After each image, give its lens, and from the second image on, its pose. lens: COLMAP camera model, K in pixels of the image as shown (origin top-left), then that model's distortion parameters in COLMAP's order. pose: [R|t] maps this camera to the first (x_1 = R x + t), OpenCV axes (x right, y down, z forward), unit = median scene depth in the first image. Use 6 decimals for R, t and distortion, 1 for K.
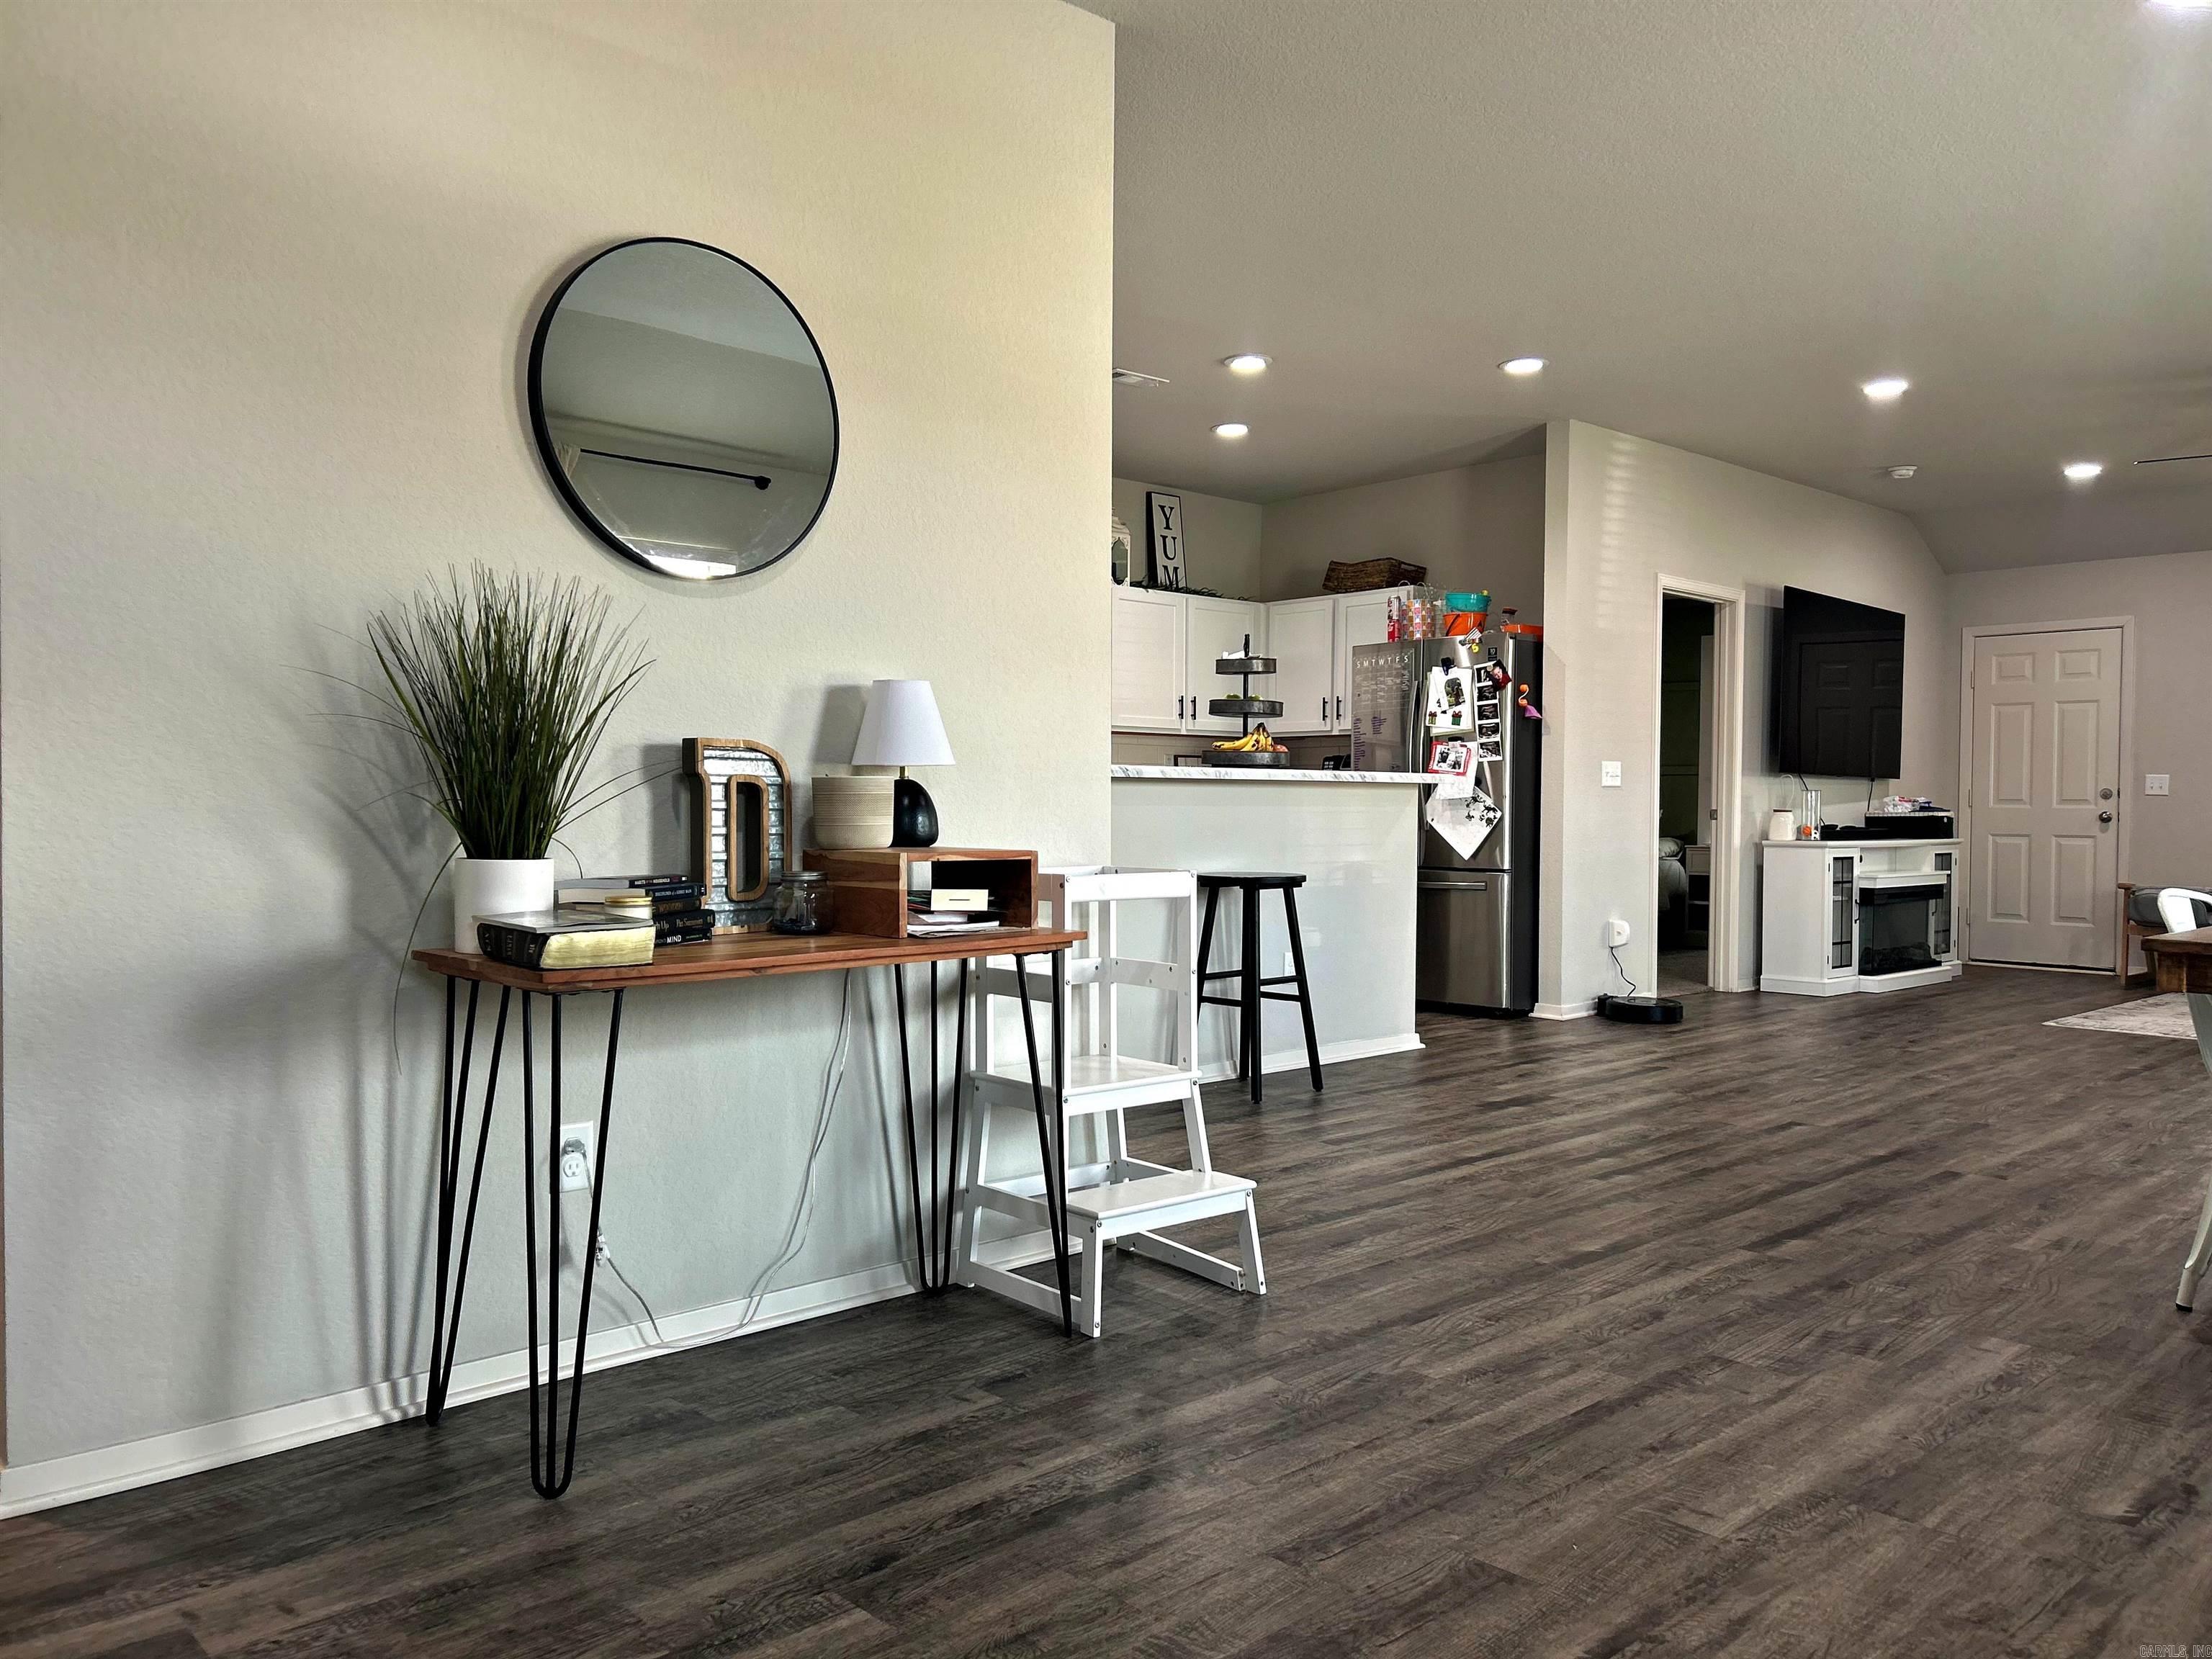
lens RADIAL K [[1656.2, 0, 1112.5], [0, 1656.2, 831.1], [0, 0, 1]] dist [0.064502, -0.074412]
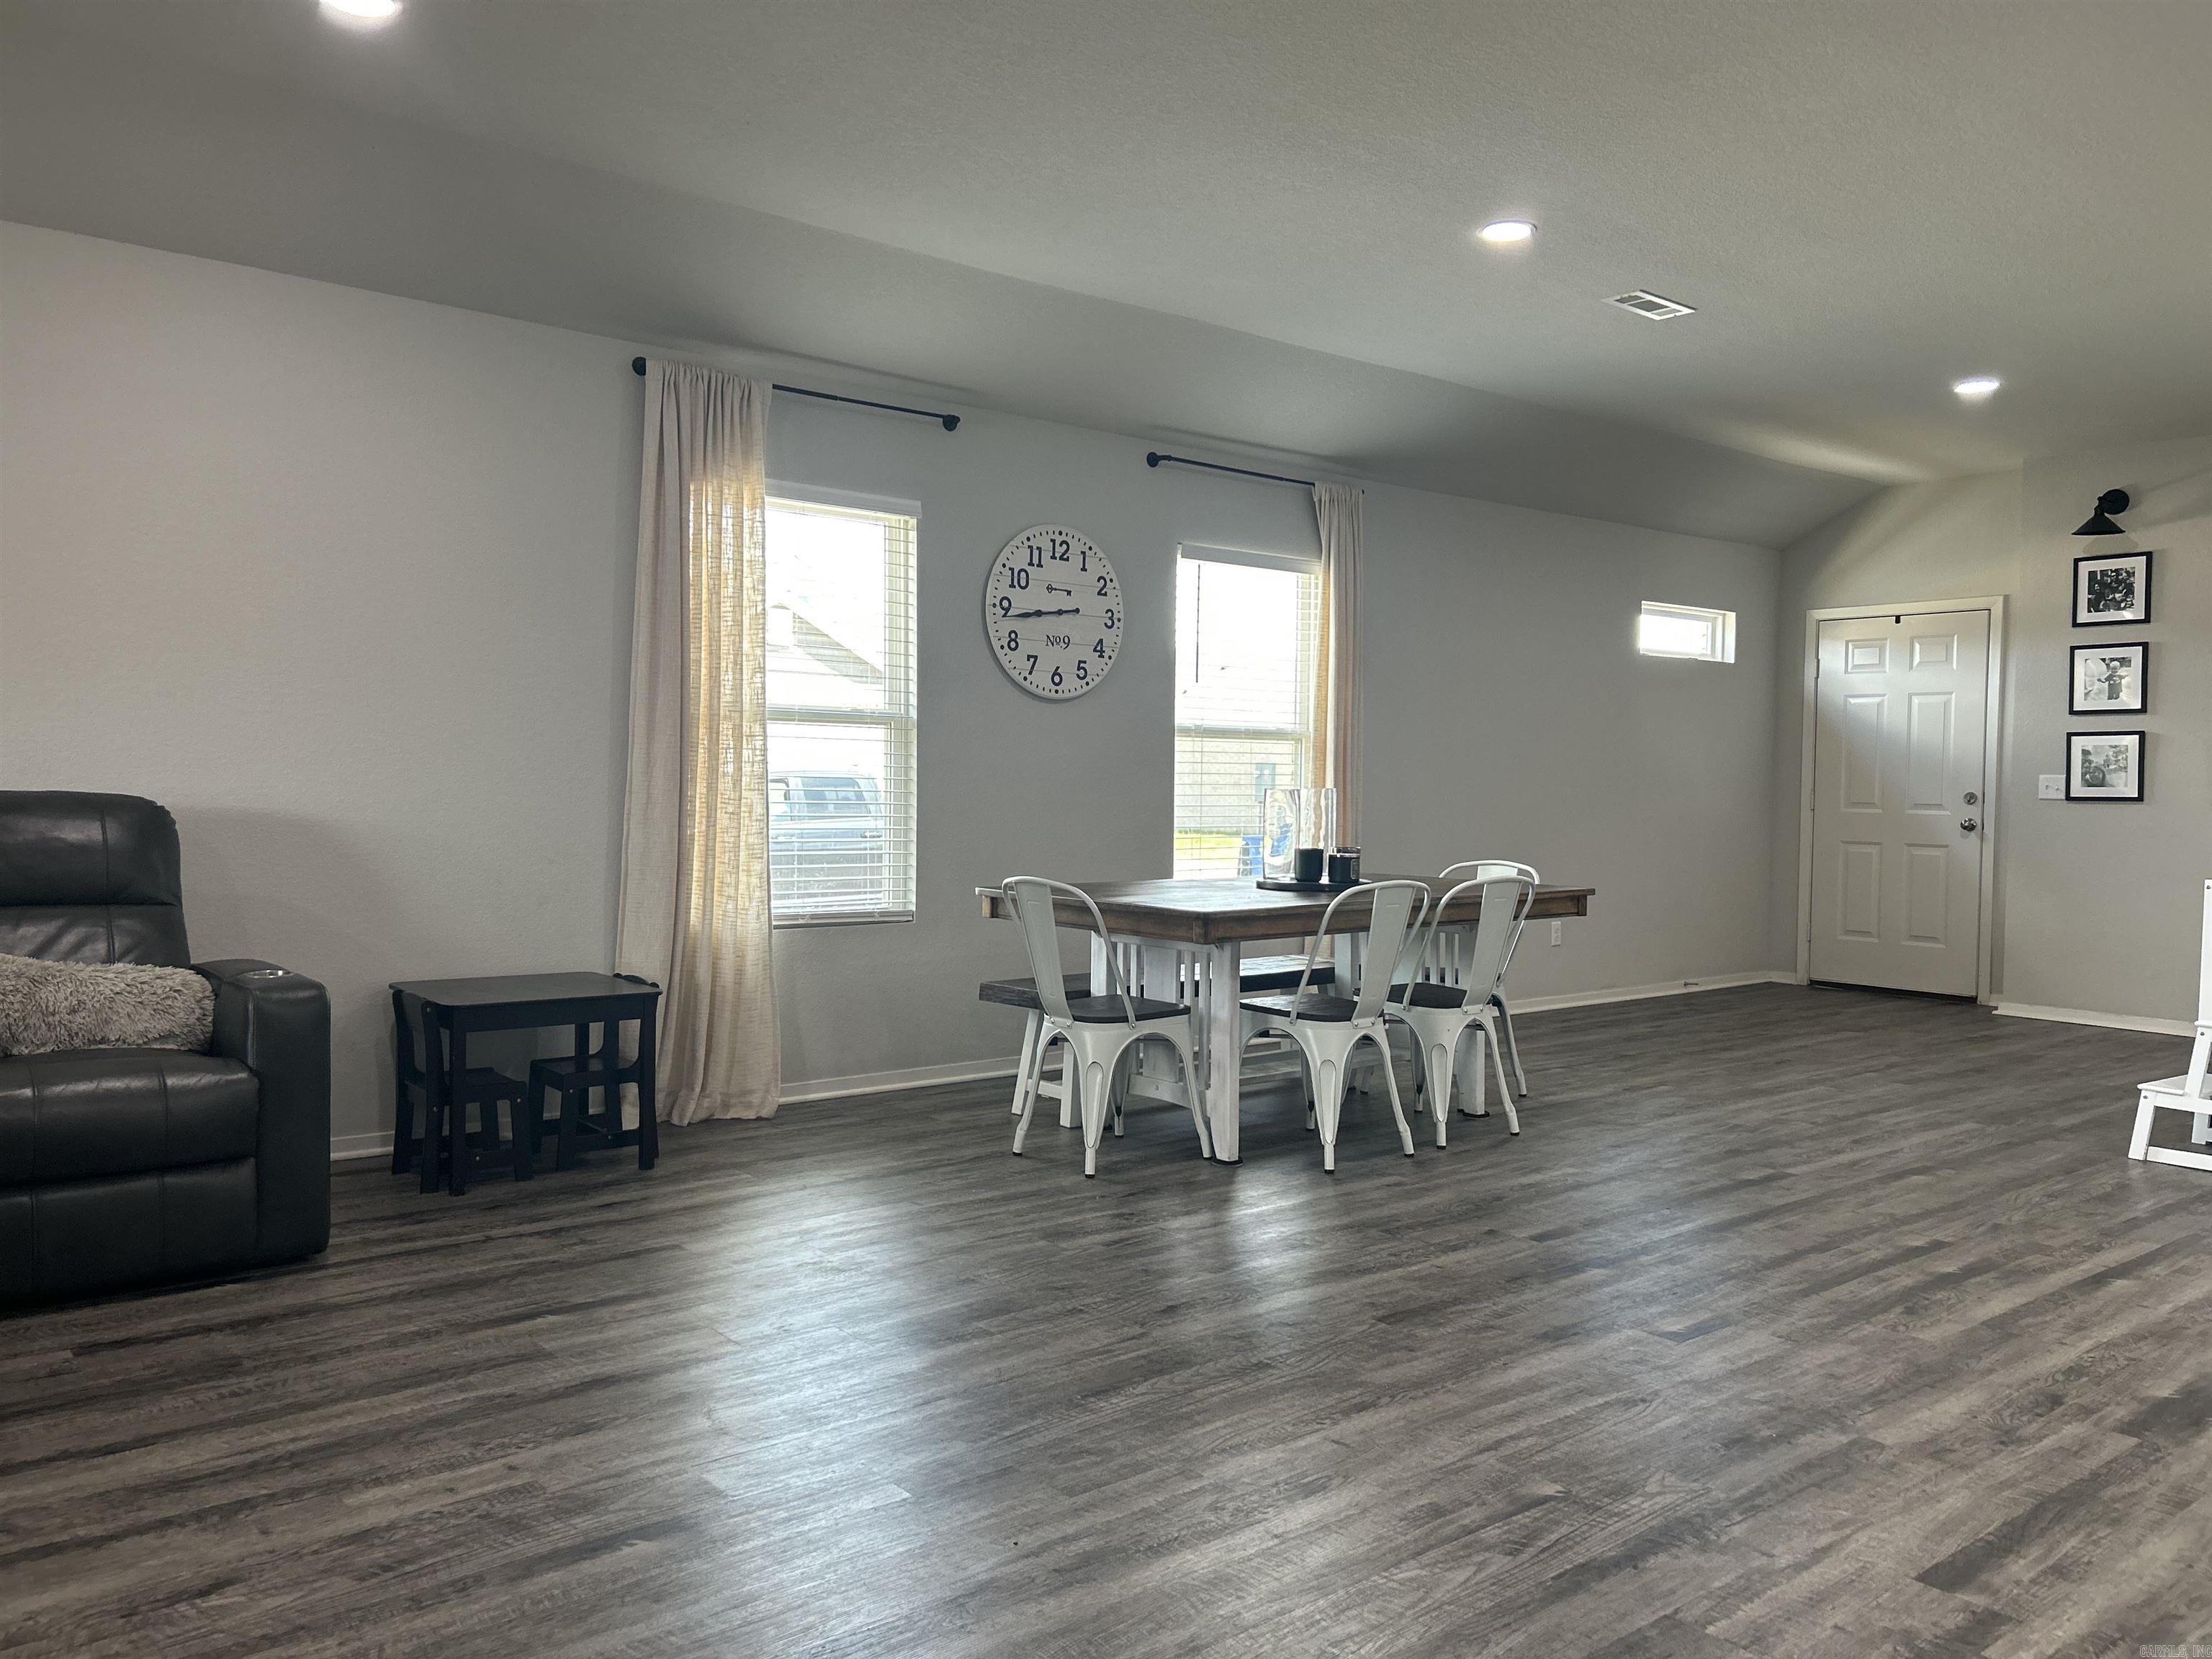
lens RADIAL K [[1656.2, 0, 1106.1], [0, 1656.2, 847.2], [0, 0, 1]] dist [0.064502, -0.074412]
pose [[-0.997433, -0.023049, 0.067789, 0.873905], [-0.019192, 0.998189, 0.057012, -0.066308], [-0.068981, 0.055565, -0.996069, 2.445725]]
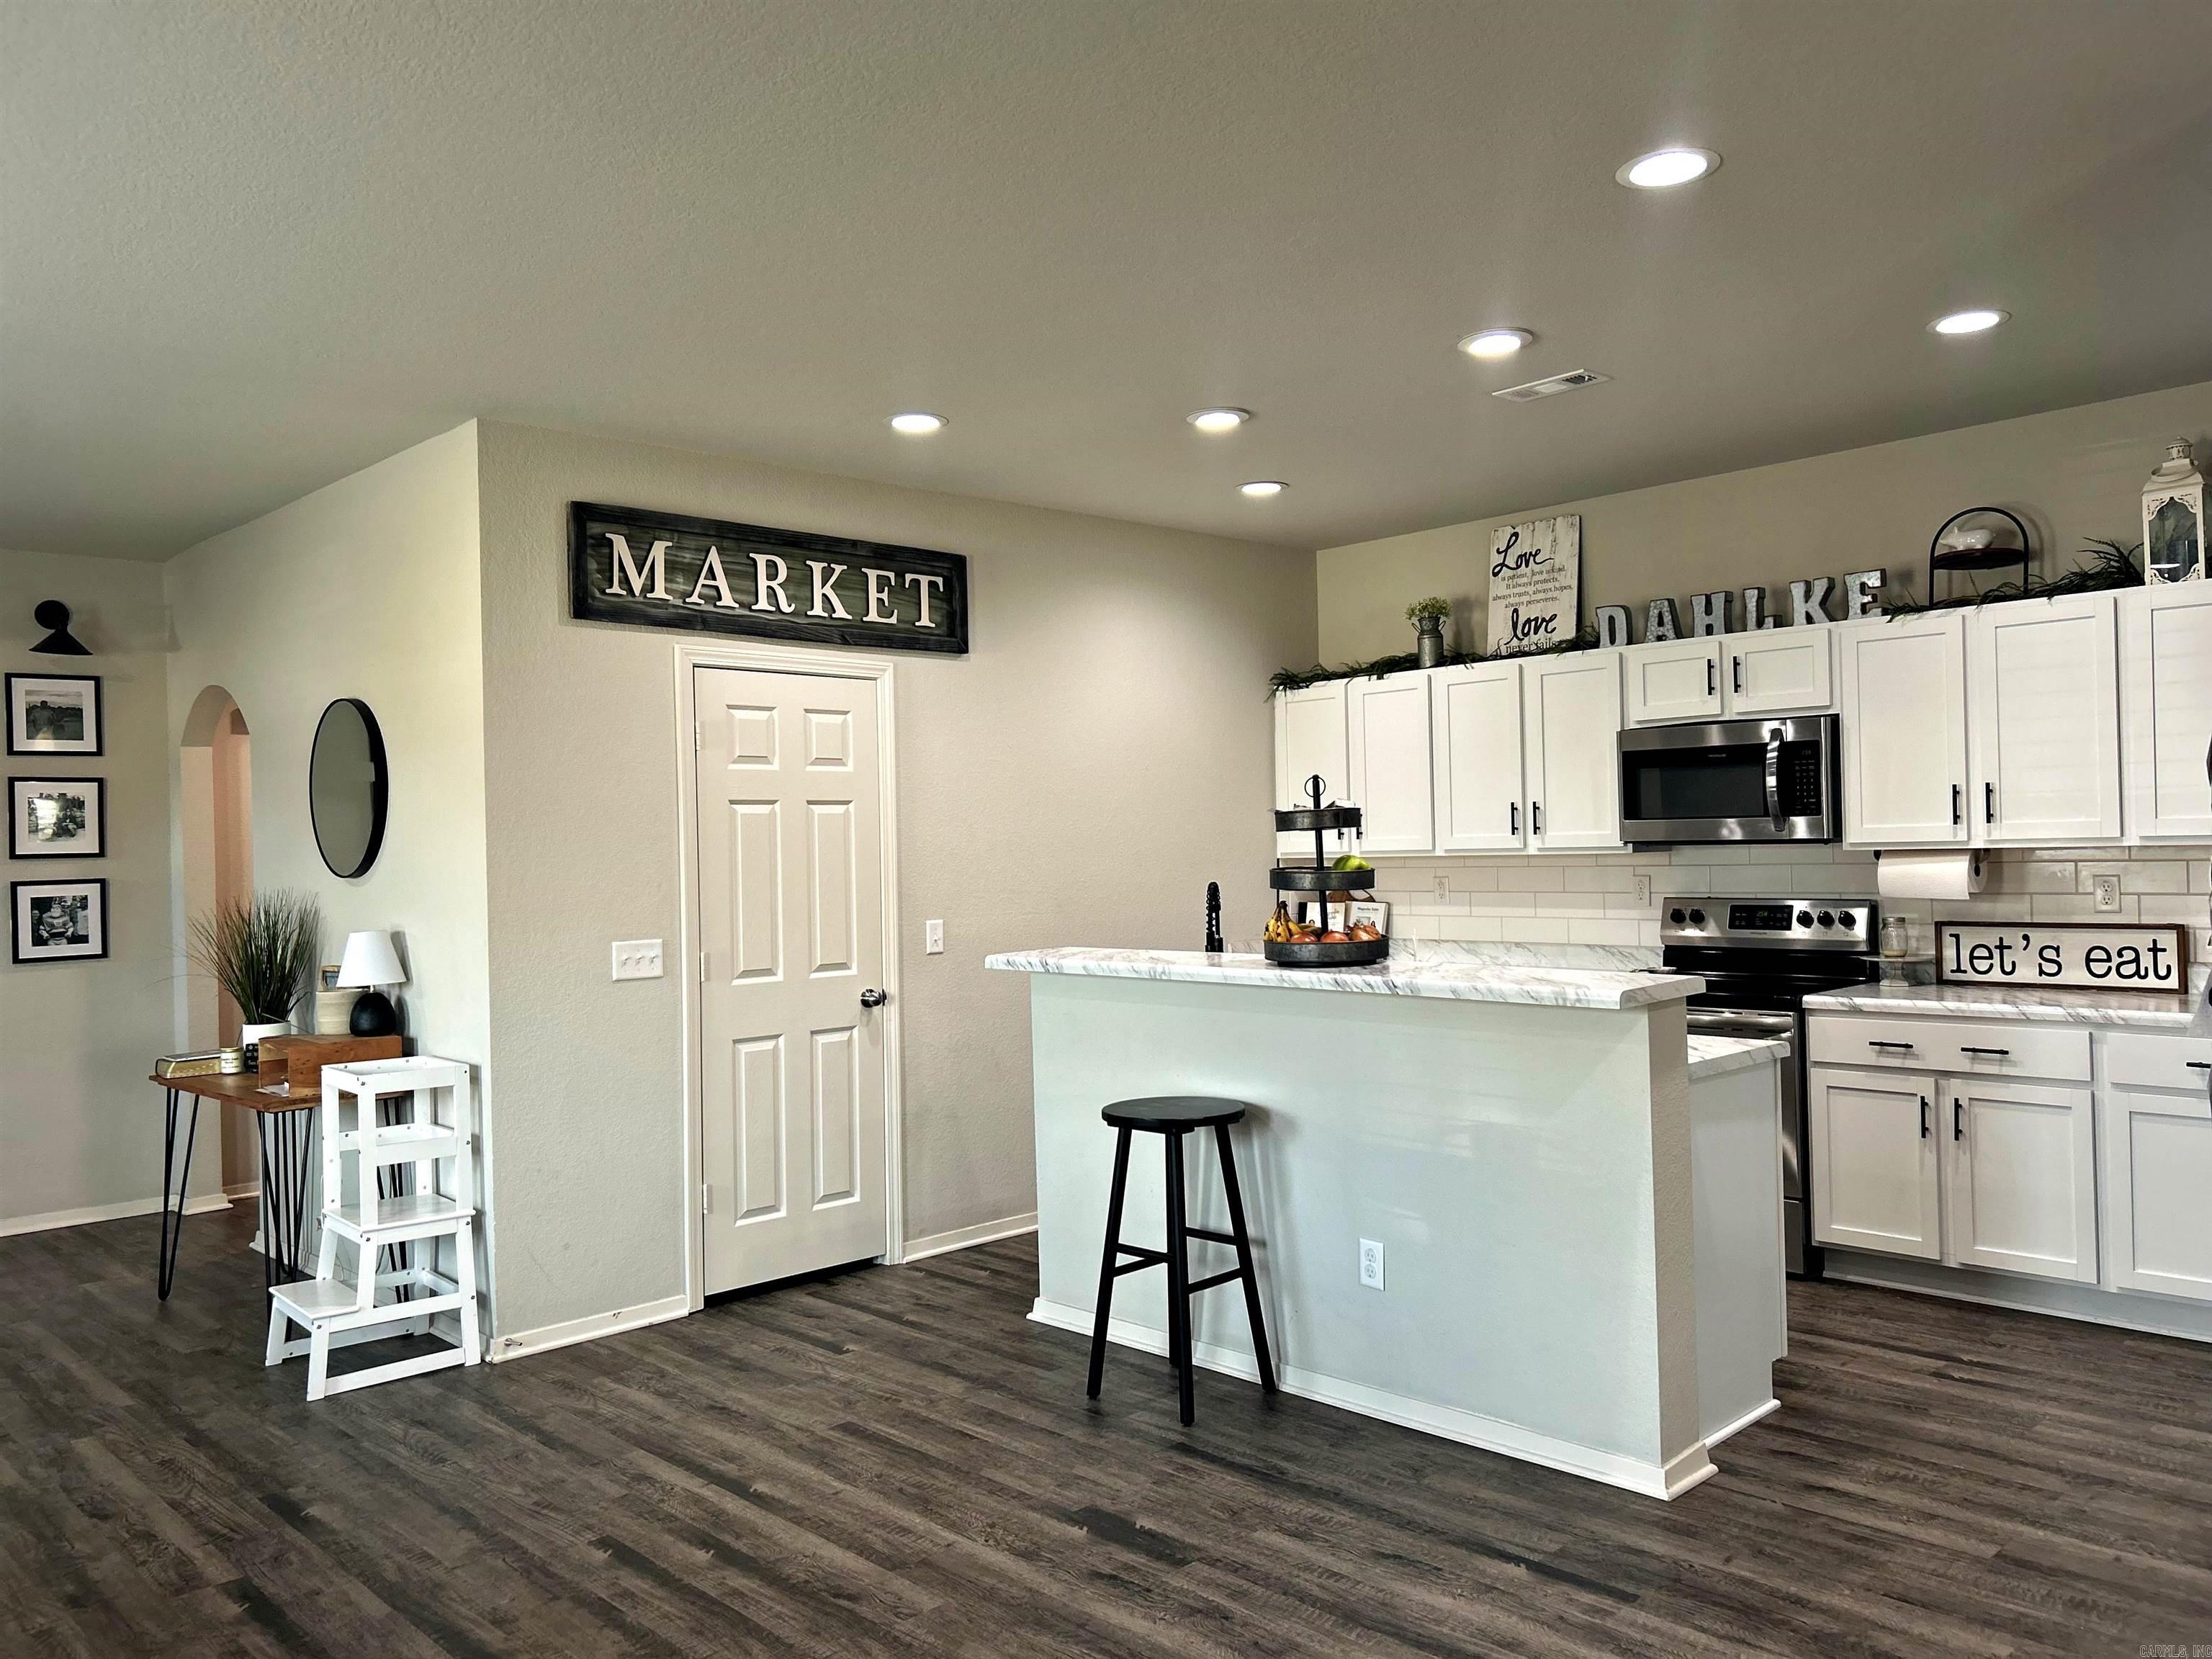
lens RADIAL K [[1656.2, 0, 1105.8], [0, 1656.2, 847.0], [0, 0, 1]] dist [0.064502, -0.074412]
pose [[0.011087, -0.002218, -0.999936, 1.379416], [0.007614, 0.999969, -0.002134, -0.150531], [0.999910, -0.007590, 0.011104, 1.558835]]
